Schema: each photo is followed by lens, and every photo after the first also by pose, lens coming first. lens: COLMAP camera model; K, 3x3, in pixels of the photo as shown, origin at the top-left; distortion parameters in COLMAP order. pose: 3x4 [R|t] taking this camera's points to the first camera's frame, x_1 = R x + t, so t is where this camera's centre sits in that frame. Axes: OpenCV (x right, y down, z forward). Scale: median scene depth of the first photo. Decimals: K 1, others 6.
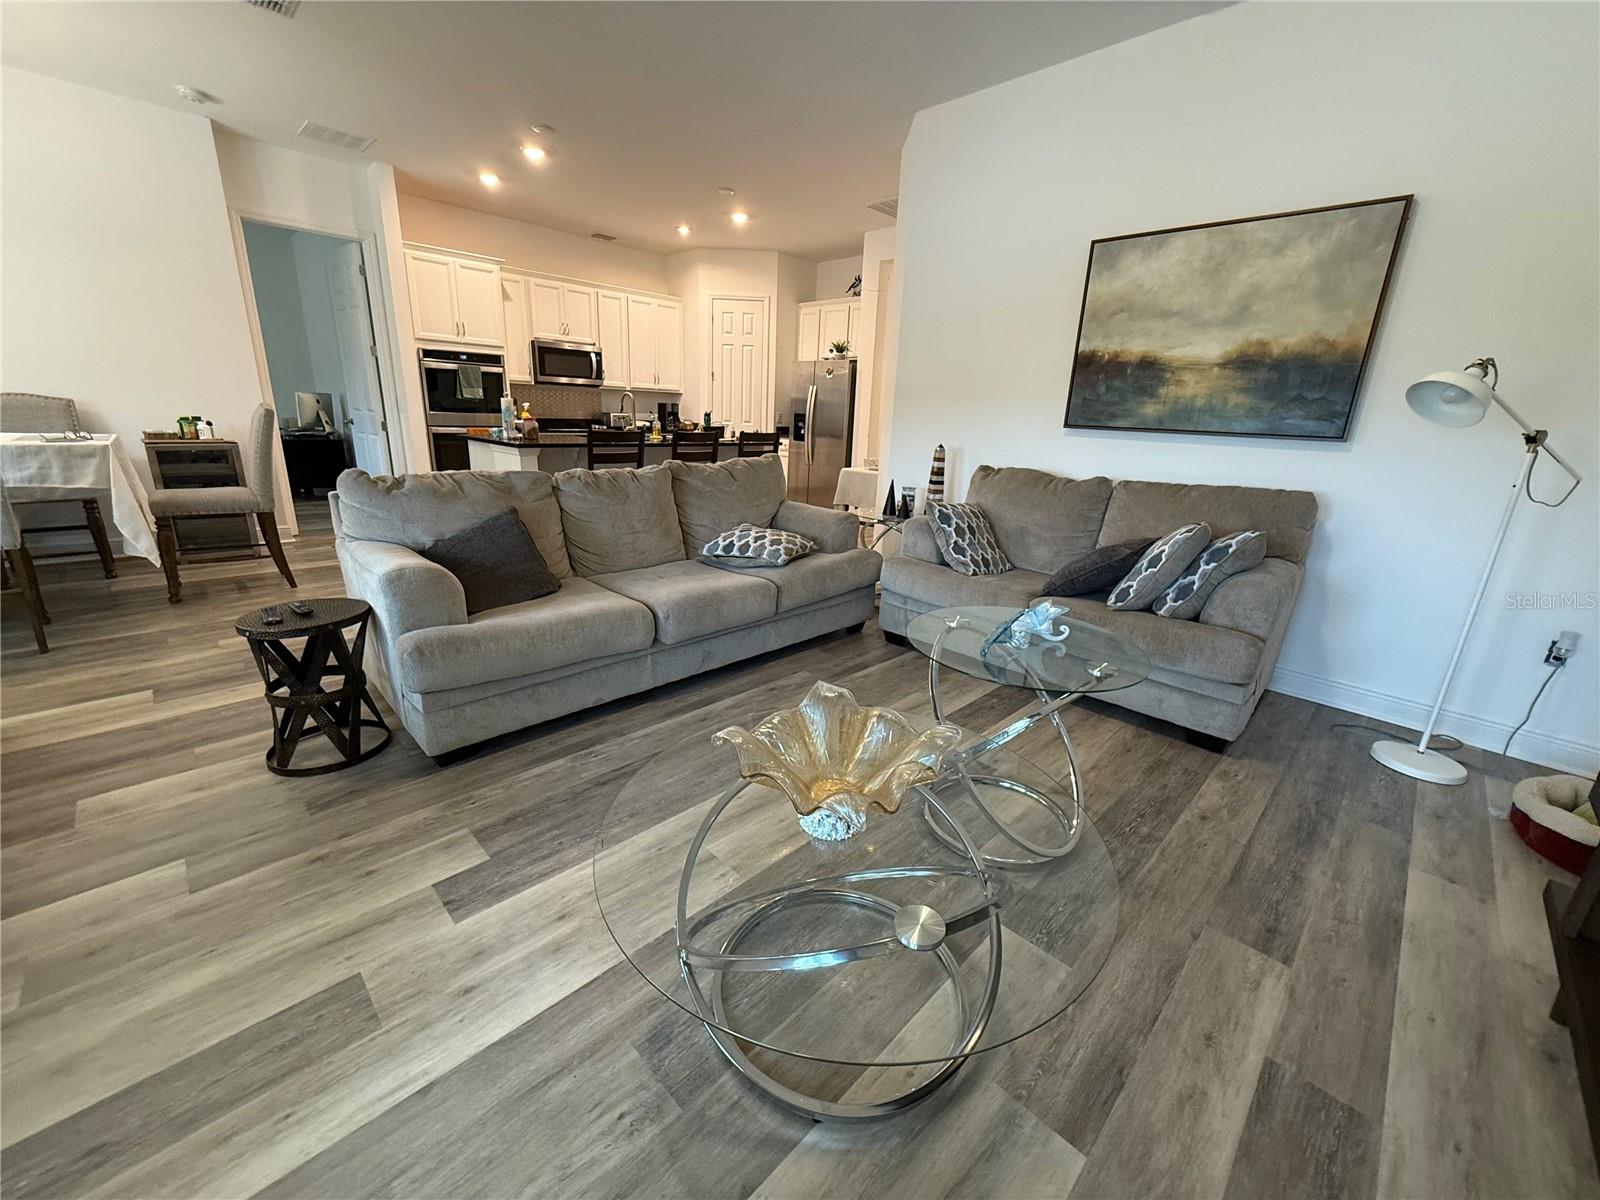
lens RADIAL K [[638.6, 0, 803.1], [0, 638.6, 599.0], [0, 0, 1]] dist [0.000826, -0.000609]
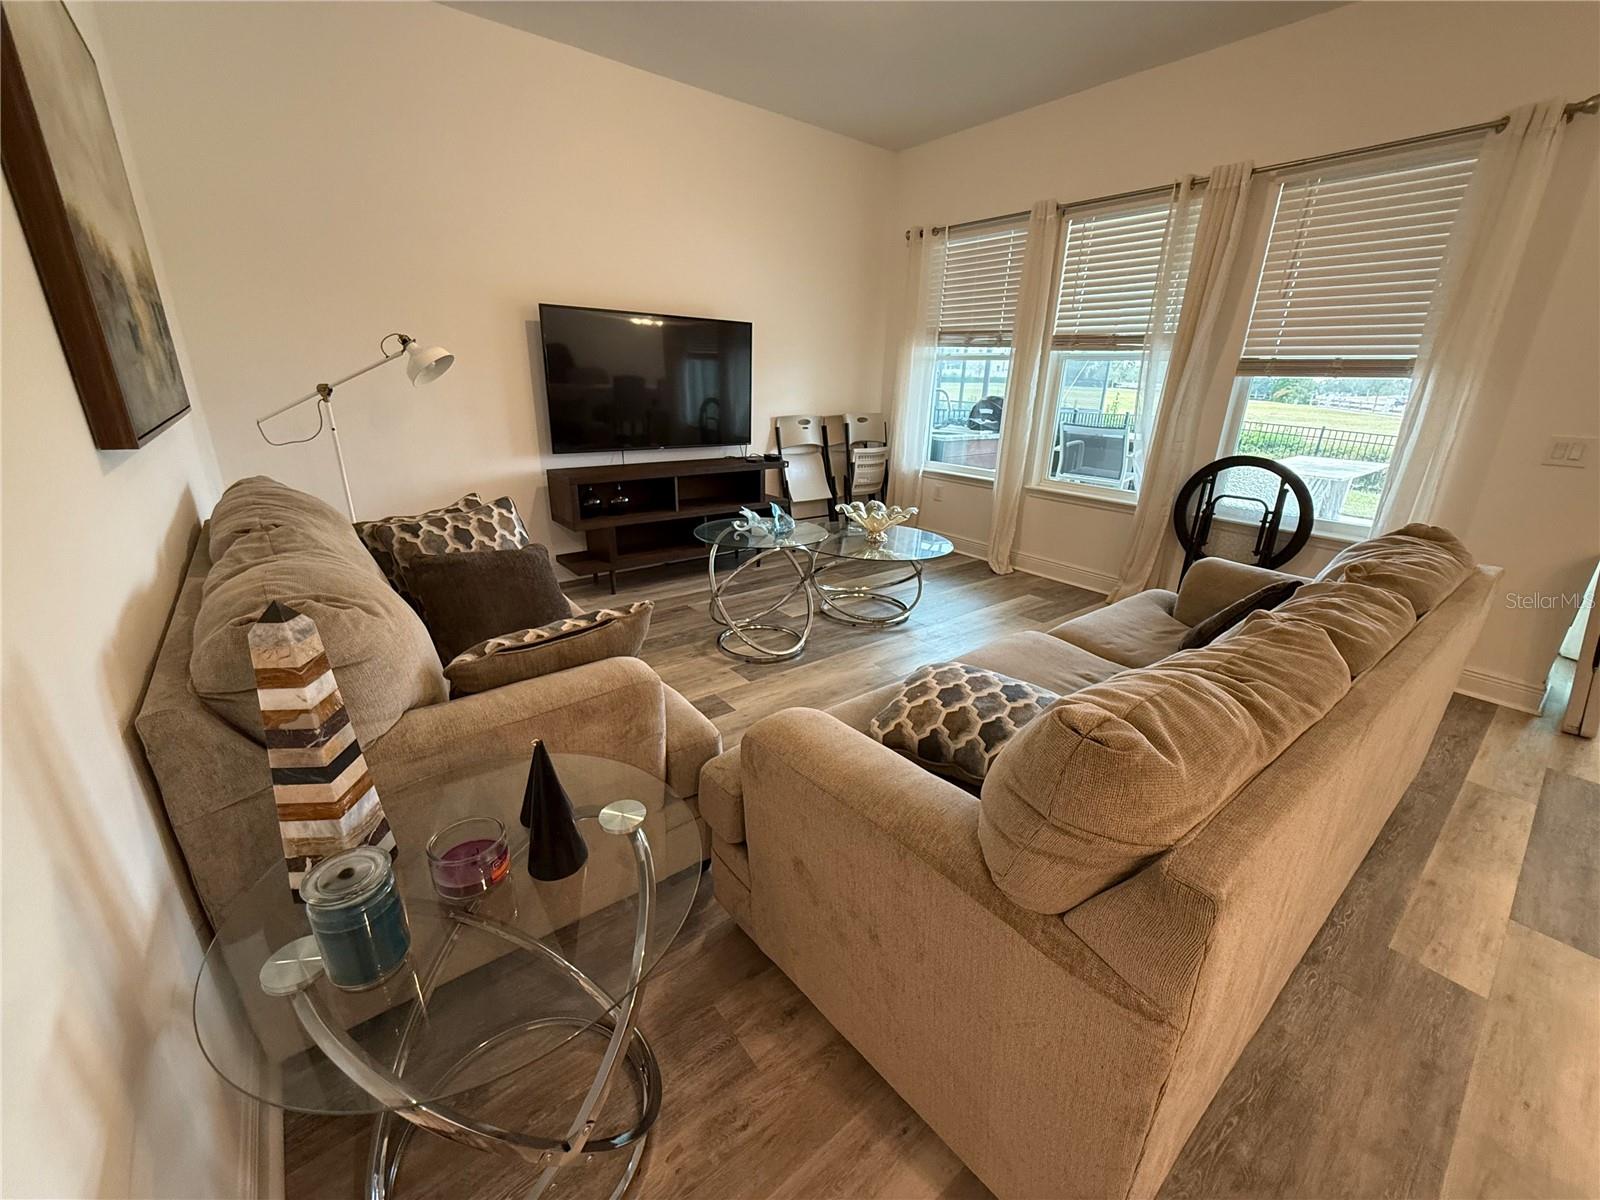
lens RADIAL K [[638.6, 0, 803.1], [0, 638.6, 599.0], [0, 0, 1]] dist [0.000826, -0.000609]
pose [[-0.991396, -0.102634, 0.081245, 0.049704], [-0.035518, 0.808304, 0.587693, -0.499083], [-0.125988, 0.579750, -0.804995, 1.539100]]
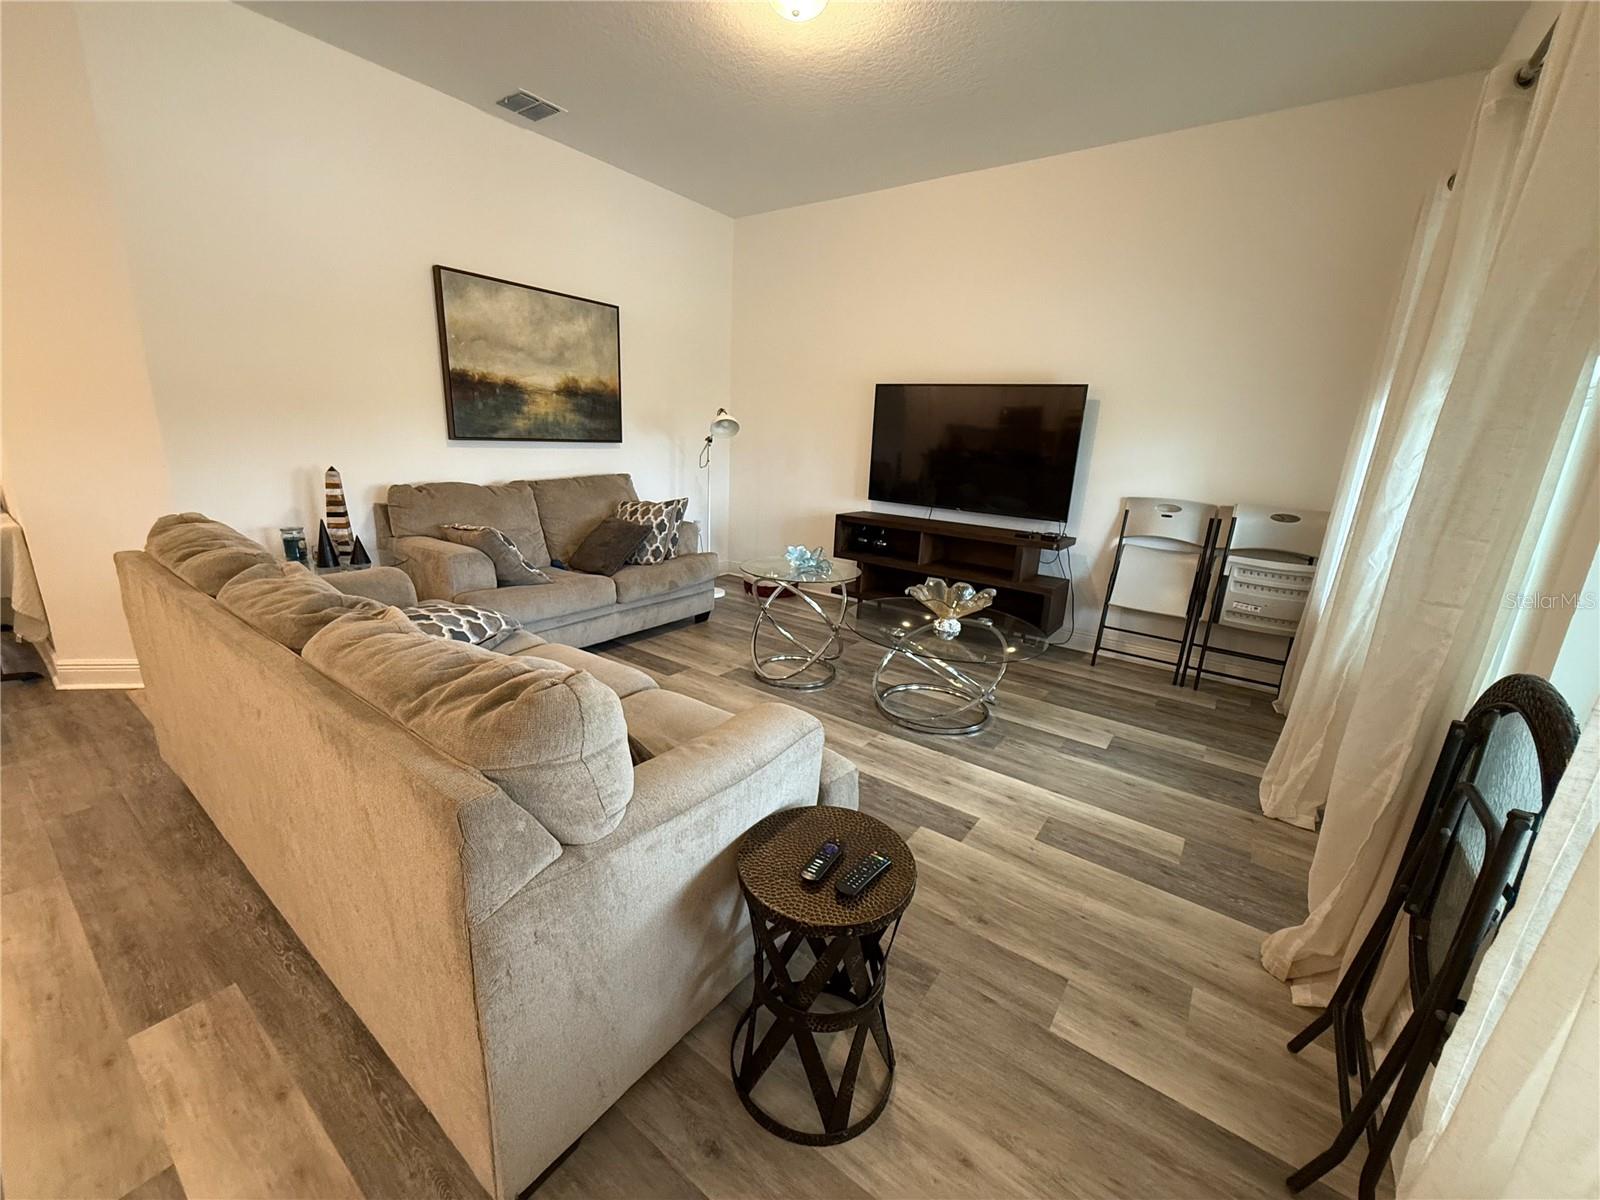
lens RADIAL K [[638.6, 0, 803.1], [0, 638.6, 599.0], [0, 0, 1]] dist [0.000826, -0.000609]
pose [[-0.155204, -0.298544, 0.941692, -0.909300], [0.229182, 0.916354, 0.328284, -0.291155], [-0.960931, 0.266770, -0.073801, 0.715053]]
